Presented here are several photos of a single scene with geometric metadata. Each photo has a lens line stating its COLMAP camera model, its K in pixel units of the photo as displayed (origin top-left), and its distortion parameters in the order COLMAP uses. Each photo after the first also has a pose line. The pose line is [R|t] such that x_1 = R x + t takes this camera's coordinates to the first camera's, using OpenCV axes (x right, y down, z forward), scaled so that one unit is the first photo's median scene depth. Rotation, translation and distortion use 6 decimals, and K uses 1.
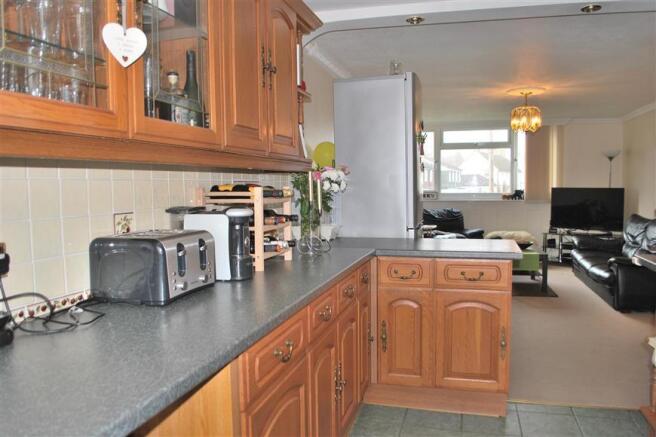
lens RADIAL K [[528.3, 0, 340.4], [0, 528.3, 228.1], [0, 0, 1]] dist [-0.054687, 0.000049]
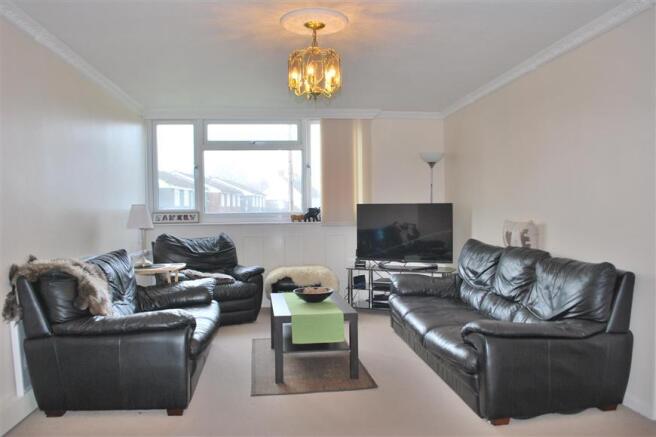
lens RADIAL K [[528.3, 0, 327.9], [0, 528.3, 218.8], [0, 0, 1]] dist [-0.054687, 0.000049]
pose [[0.943757, -0.004847, 0.330604, 0.131877], [0.027395, 0.997601, -0.063575, -0.012925], [-0.329503, 0.069056, 0.941626, 0.346905]]
